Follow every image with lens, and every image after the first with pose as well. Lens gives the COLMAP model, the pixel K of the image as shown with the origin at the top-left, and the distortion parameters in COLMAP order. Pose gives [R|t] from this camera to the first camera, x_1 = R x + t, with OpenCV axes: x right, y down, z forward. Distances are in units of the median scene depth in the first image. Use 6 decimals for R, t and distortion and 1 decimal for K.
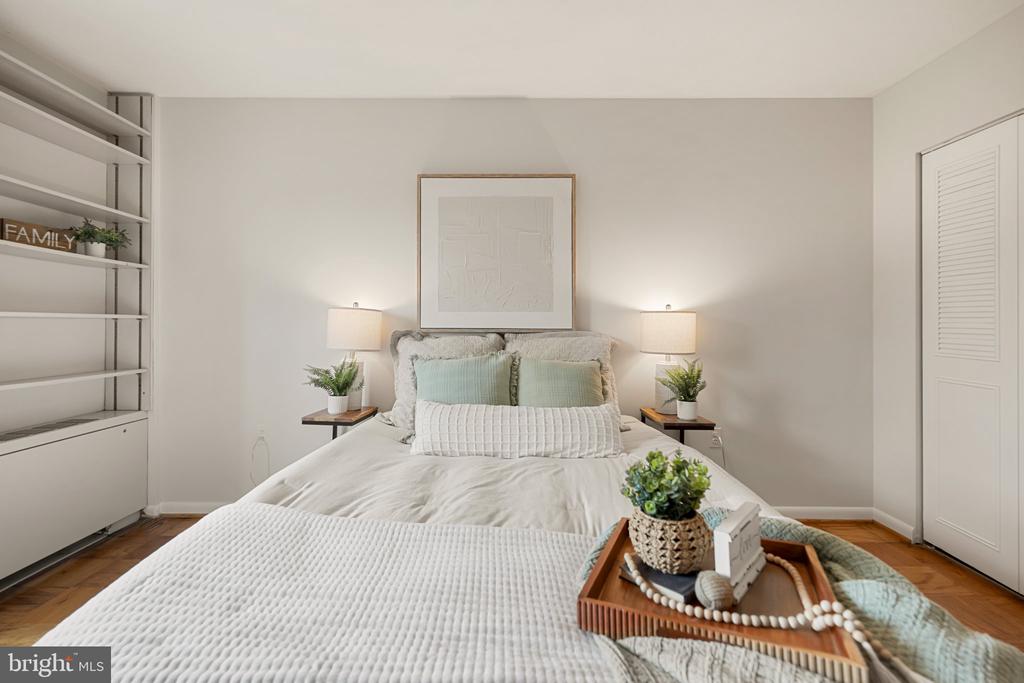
lens RADIAL K [[438.2, 0, 524.0], [0, 438.2, 317.0], [0, 0, 1]] dist [-0.001057, 0.000611]
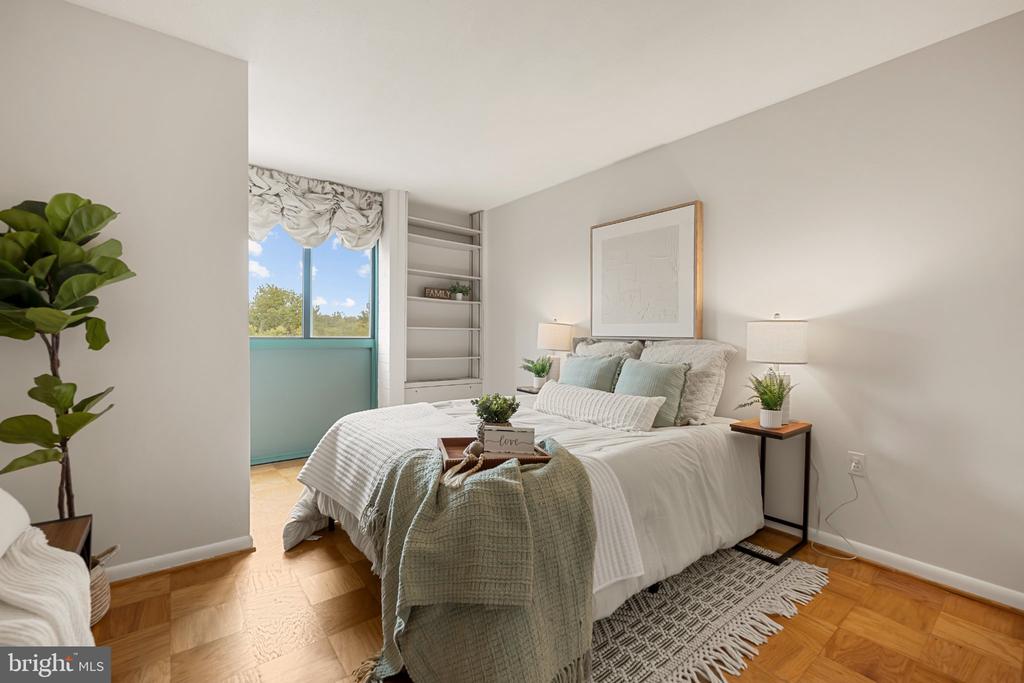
lens RADIAL K [[438.2, 0, 522.1], [0, 438.2, 339.5], [0, 0, 1]] dist [-0.001057, 0.000611]
pose [[0.633816, 0.011542, -0.773398, 0.723373], [0.004050, 0.999825, 0.018241, 0.009723], [0.773473, -0.014694, 0.633659, -0.067673]]
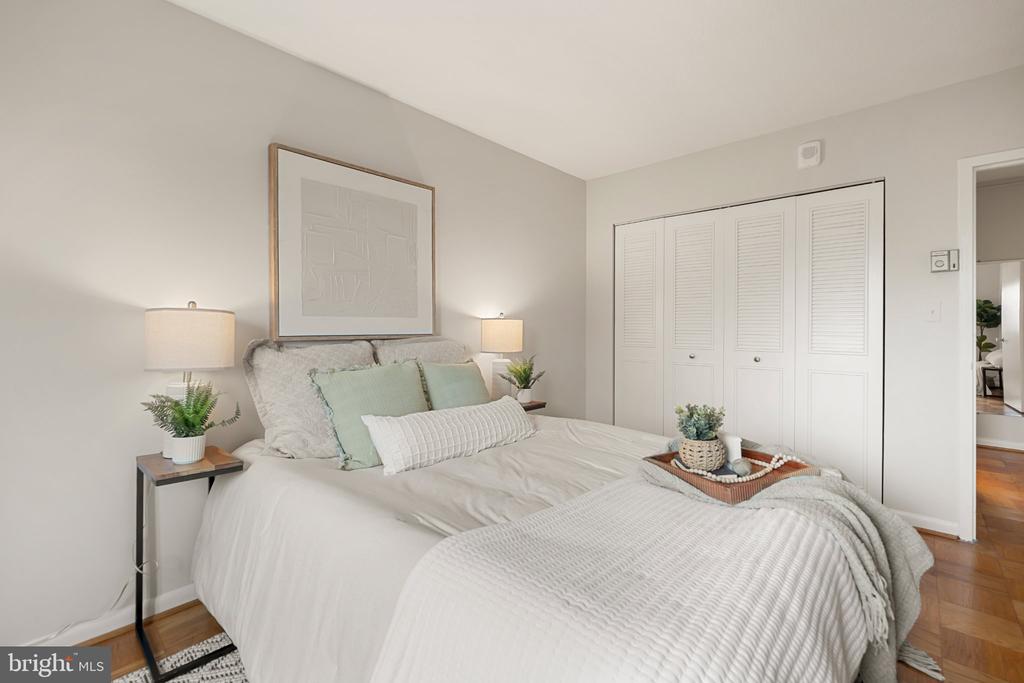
lens RADIAL K [[438.2, 0, 514.8], [0, 438.2, 326.5], [0, 0, 1]] dist [-0.001057, 0.000611]
pose [[0.676022, -0.003794, 0.736872, -0.547395], [-0.009246, 0.999864, 0.013631, -0.007585], [-0.736824, -0.016028, 0.675895, 0.140983]]
